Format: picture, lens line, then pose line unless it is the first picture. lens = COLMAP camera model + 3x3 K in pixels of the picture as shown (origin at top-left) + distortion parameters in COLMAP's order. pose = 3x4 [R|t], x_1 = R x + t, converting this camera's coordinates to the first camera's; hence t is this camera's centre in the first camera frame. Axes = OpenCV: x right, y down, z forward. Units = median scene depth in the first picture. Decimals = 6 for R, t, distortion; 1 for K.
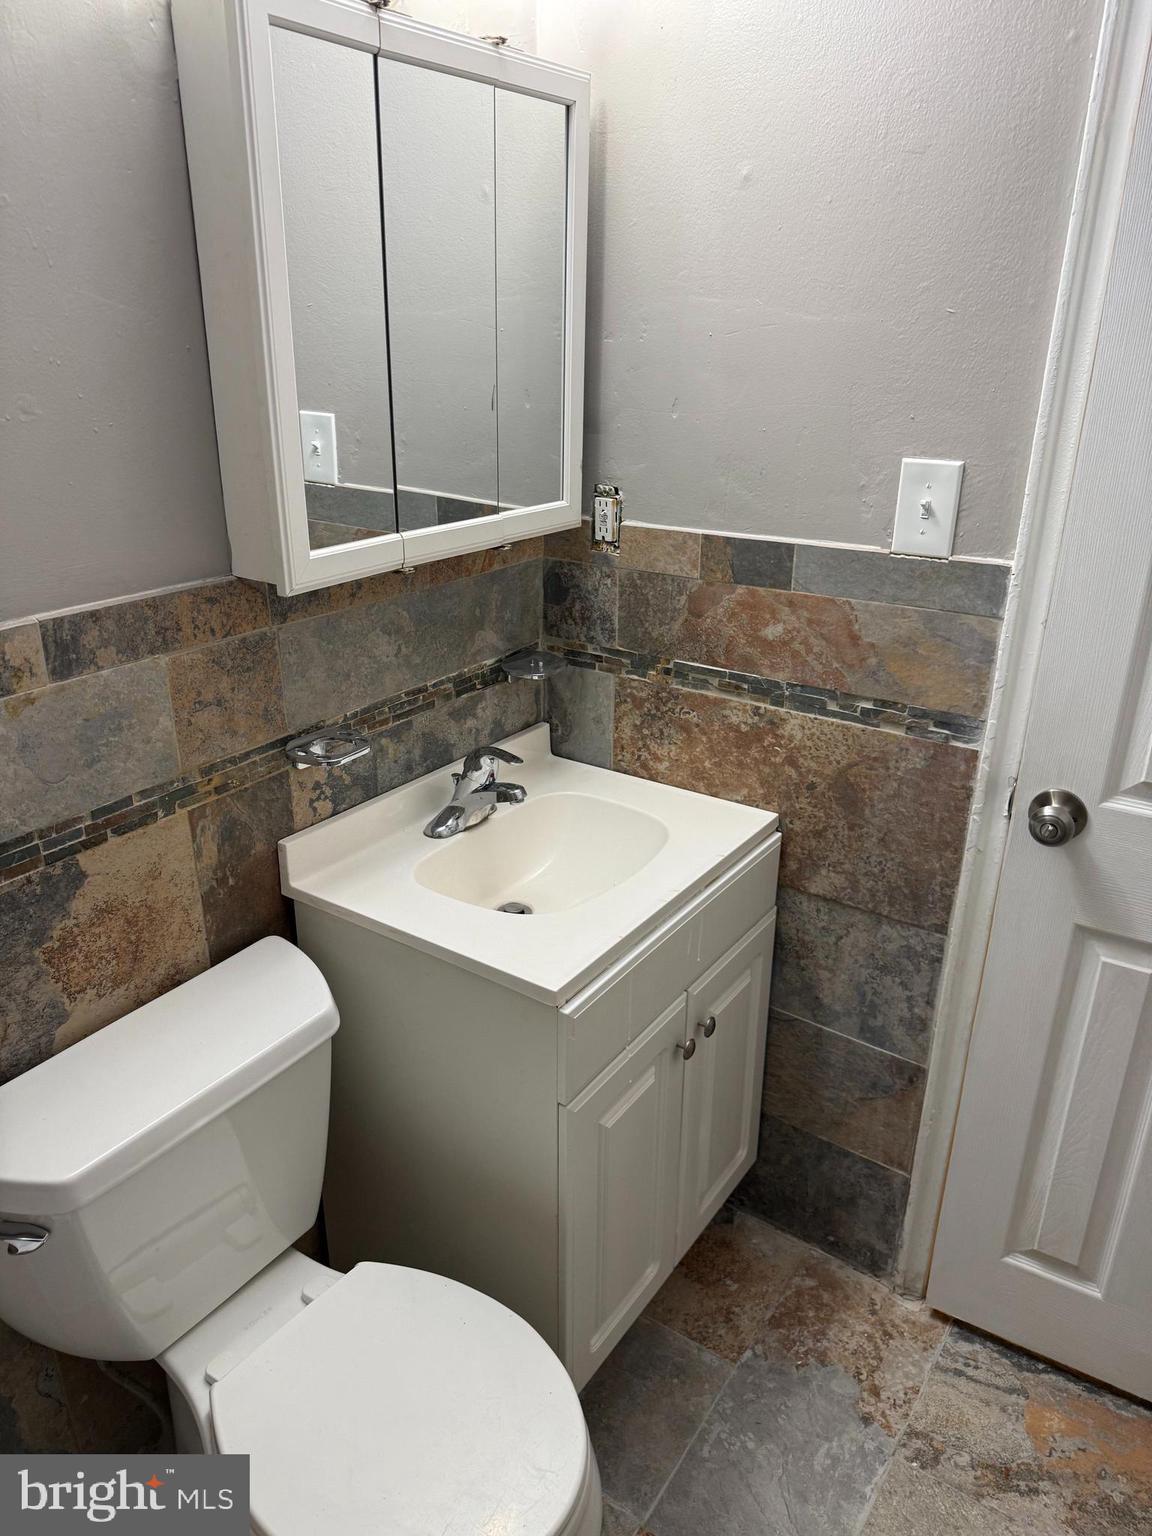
lens RADIAL K [[1086.1, 0, 577.5], [0, 1086.1, 766.5], [0, 0, 1]] dist [0.049636, -0.044488]
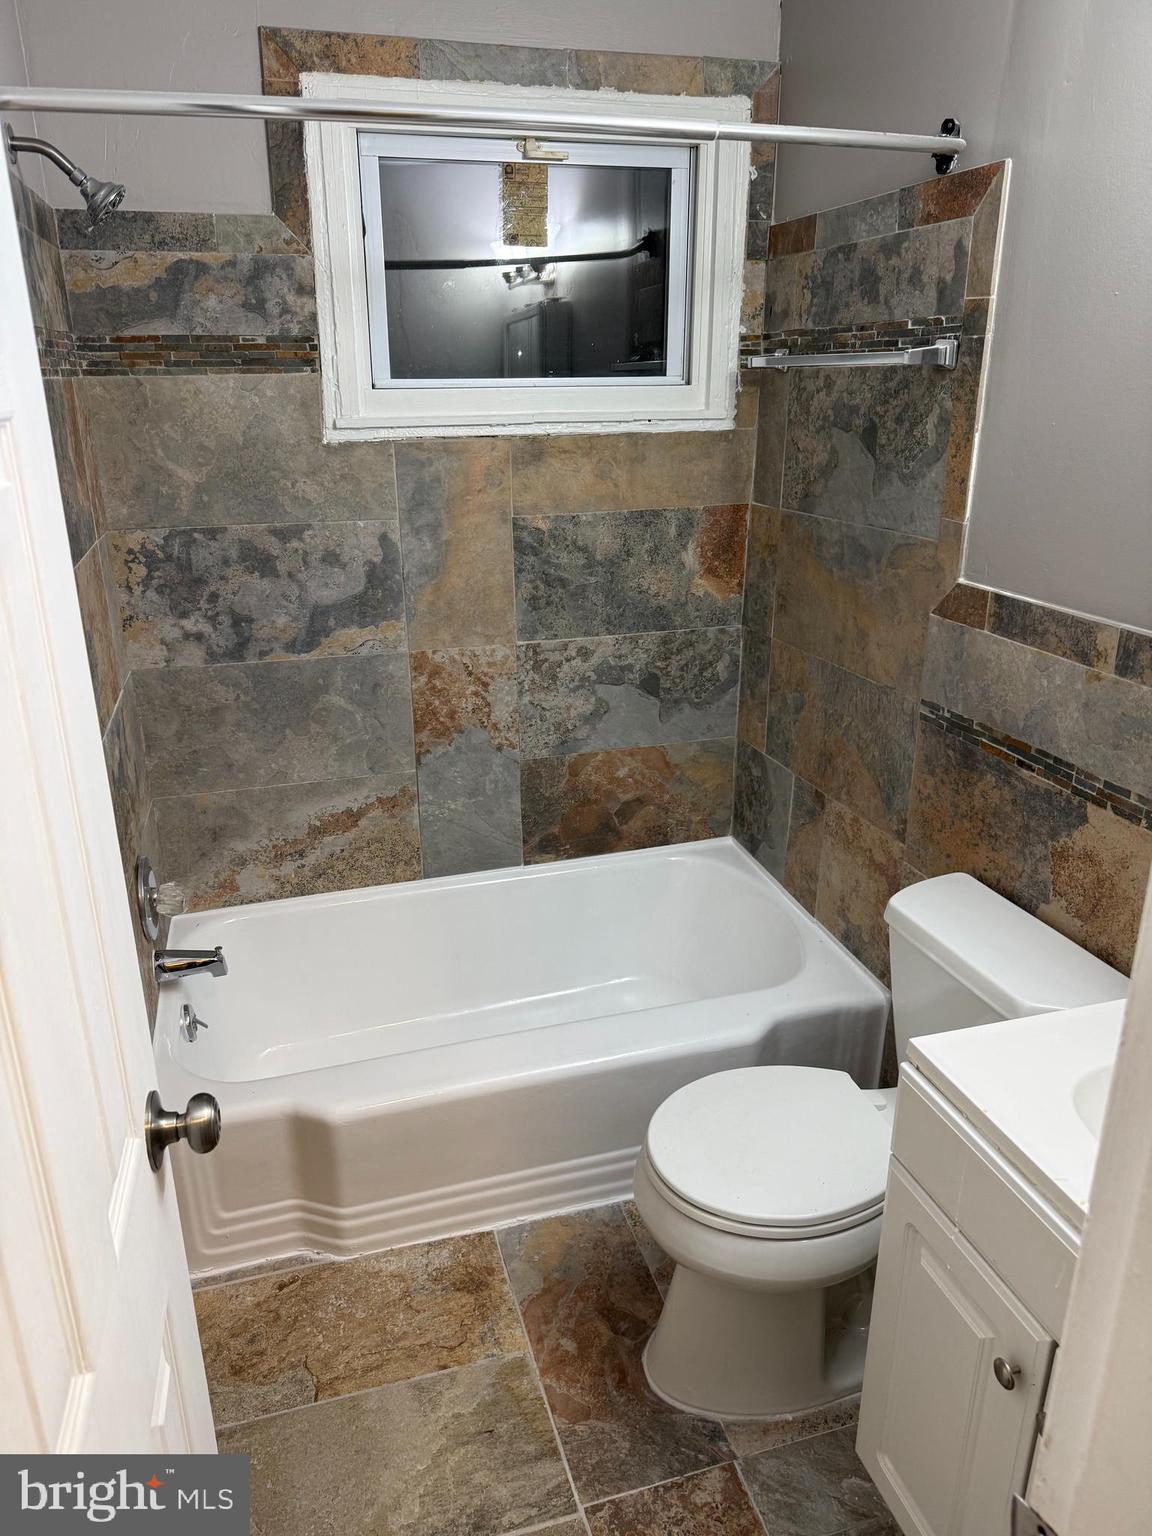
lens RADIAL K [[1086.1, 0, 573.1], [0, 1086.1, 771.1], [0, 0, 1]] dist [0.049636, -0.044488]
pose [[-0.621950, 0.266908, -0.736164, 0.906366], [-0.300188, 0.787024, 0.538962, -0.479669], [0.723232, 0.556196, -0.409367, 1.065081]]
